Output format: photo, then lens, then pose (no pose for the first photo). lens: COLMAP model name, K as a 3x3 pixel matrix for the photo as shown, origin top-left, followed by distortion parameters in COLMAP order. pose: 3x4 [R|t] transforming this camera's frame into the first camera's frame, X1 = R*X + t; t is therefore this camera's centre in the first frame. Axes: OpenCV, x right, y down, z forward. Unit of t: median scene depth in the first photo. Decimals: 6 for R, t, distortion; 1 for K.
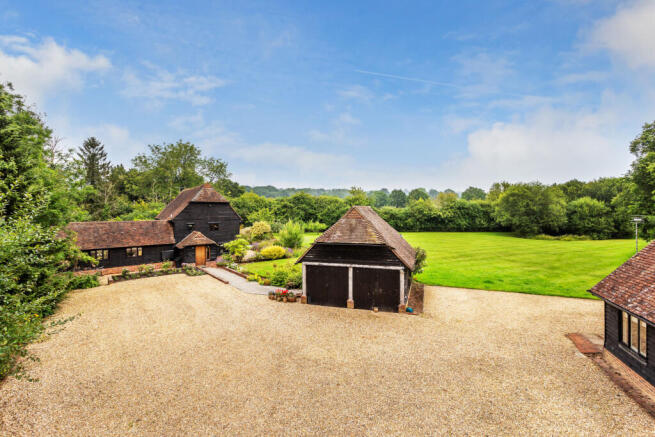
lens RADIAL K [[309.6, 0, 327.5], [0, 309.6, 218.5], [0, 0, 1]] dist [0.002722, 0.000421]
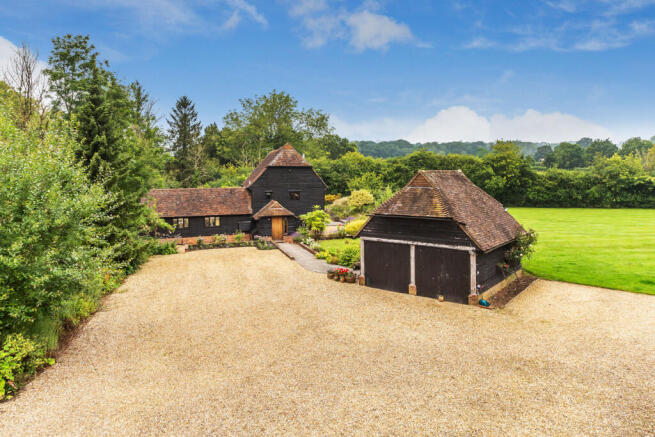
lens RADIAL K [[440.9, 0, 317.7], [0, 440.9, 189.8], [0, 0, 1]] dist [-0.003849, 0.000564]
pose [[0.929025, 0.006790, -0.369955, 0.152759], [-0.003615, 0.999950, 0.009276, -0.000242], [0.369999, -0.007280, 0.929004, -0.103973]]
